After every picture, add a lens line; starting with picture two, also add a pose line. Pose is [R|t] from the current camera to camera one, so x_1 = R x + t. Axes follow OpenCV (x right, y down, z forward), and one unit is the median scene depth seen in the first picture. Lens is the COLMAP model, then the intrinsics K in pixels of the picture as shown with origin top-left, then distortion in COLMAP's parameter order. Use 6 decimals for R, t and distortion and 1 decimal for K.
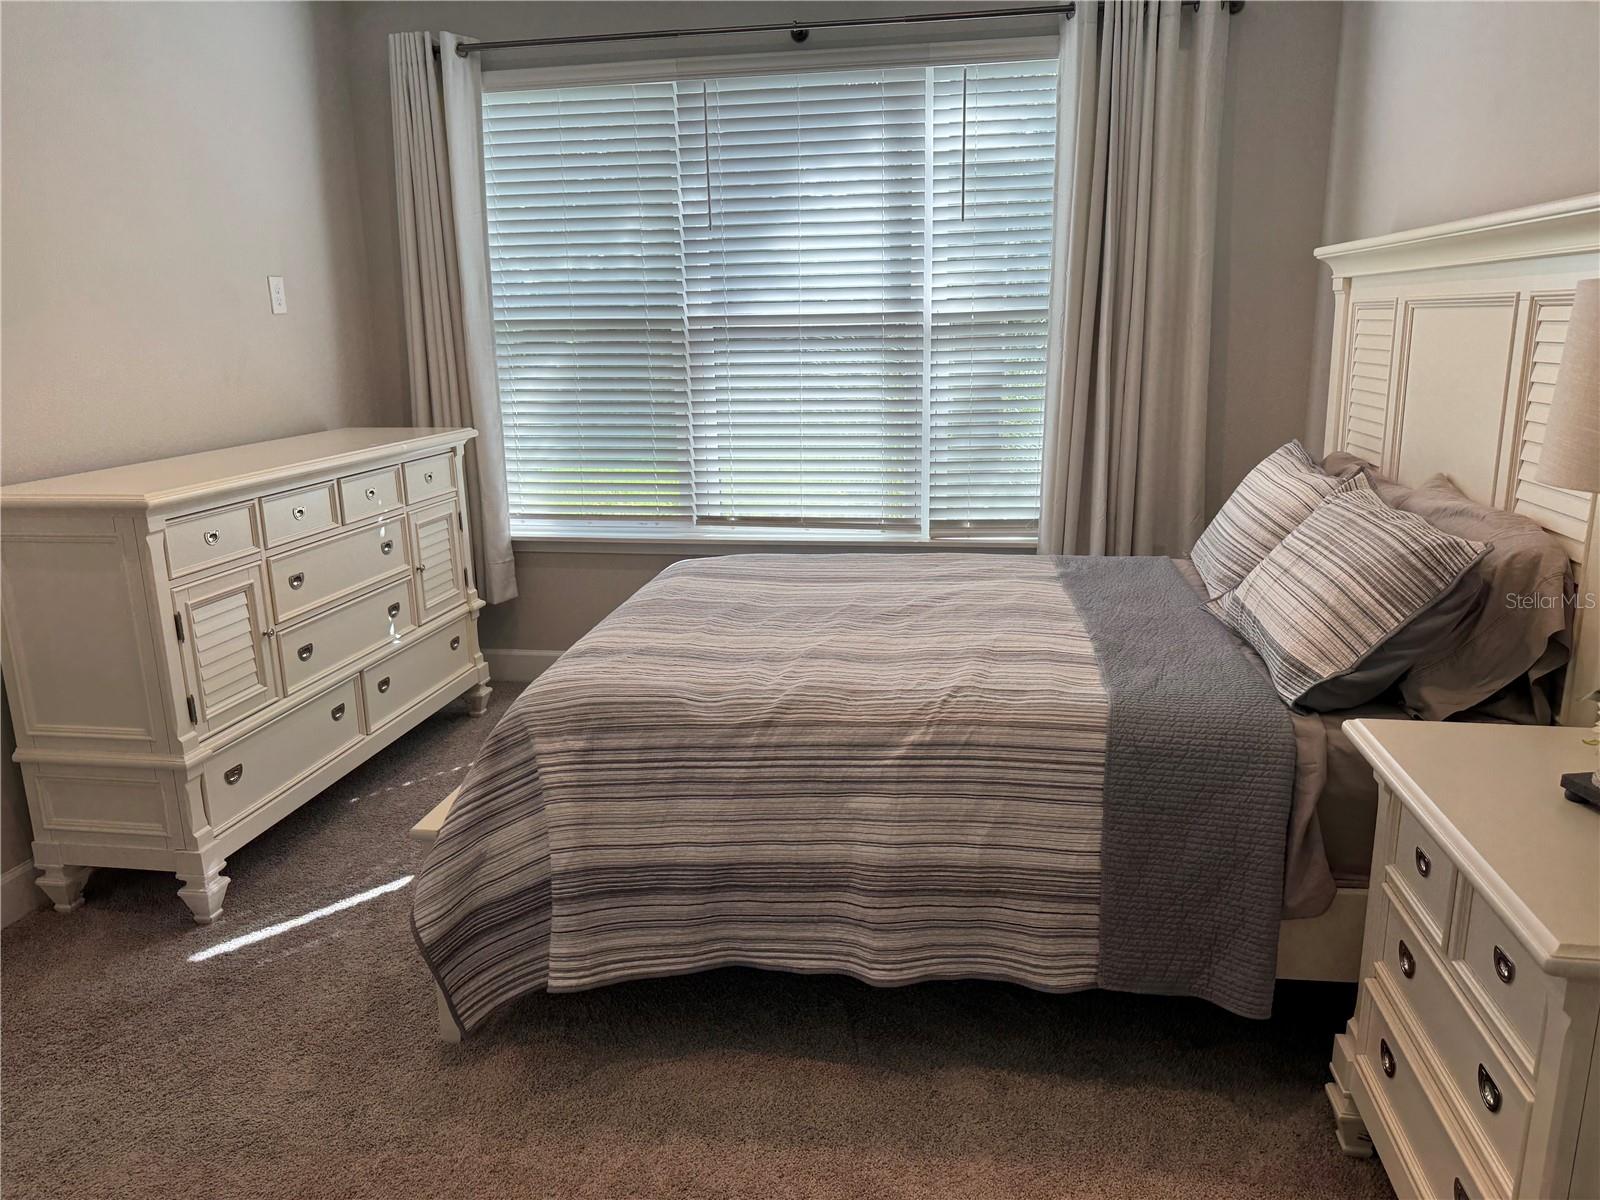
lens RADIAL K [[1120.7, 0, 800.9], [0, 1120.7, 603.0], [0, 0, 1]] dist [0.005372, -0.000590]
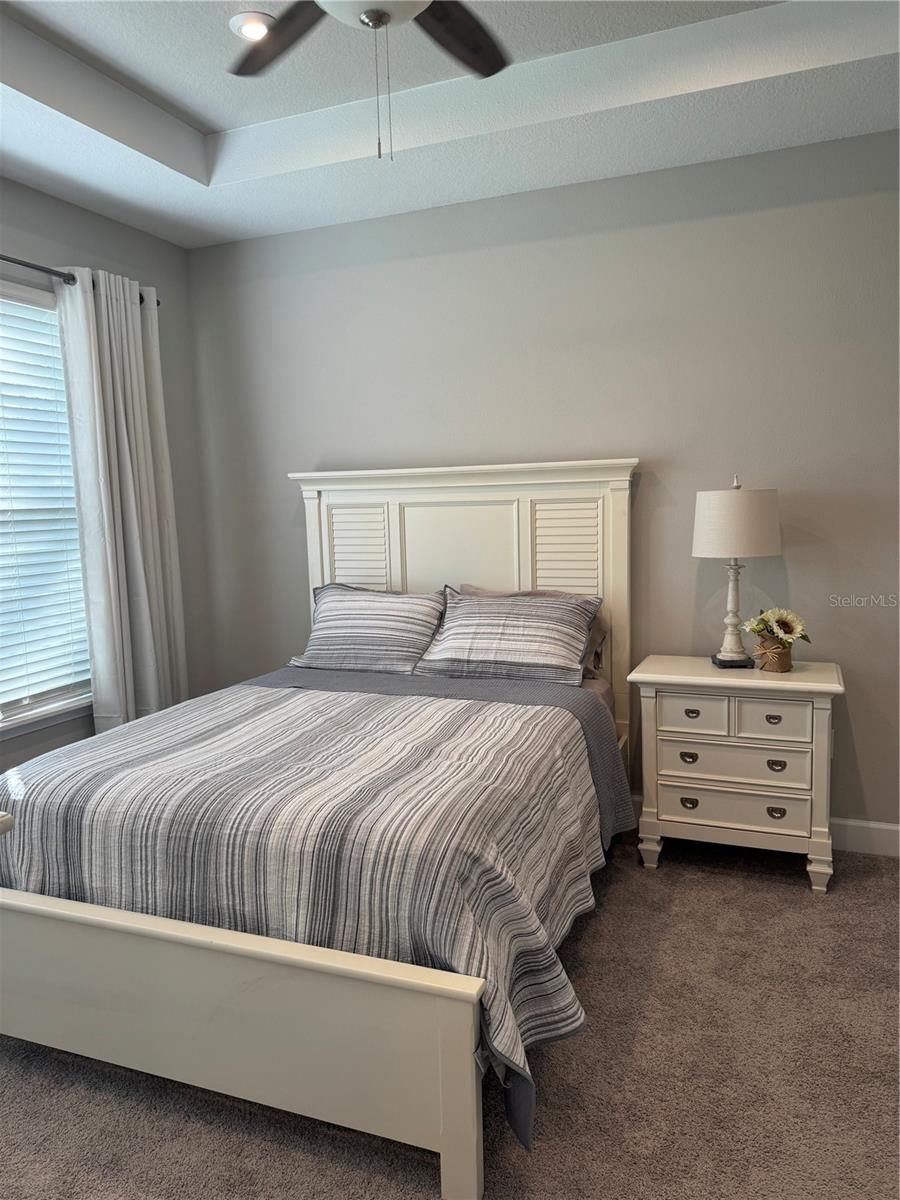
lens RADIAL K [[840.5, 0, 450.0], [0, 840.5, 600.0], [0, 0, 1]] dist [0.005372, -0.000590]
pose [[0.204587, -0.092188, 0.974498, -0.949197], [0.256099, 0.965919, 0.037611, -0.154789], [-0.944753, 0.241873, 0.221224, 0.706380]]
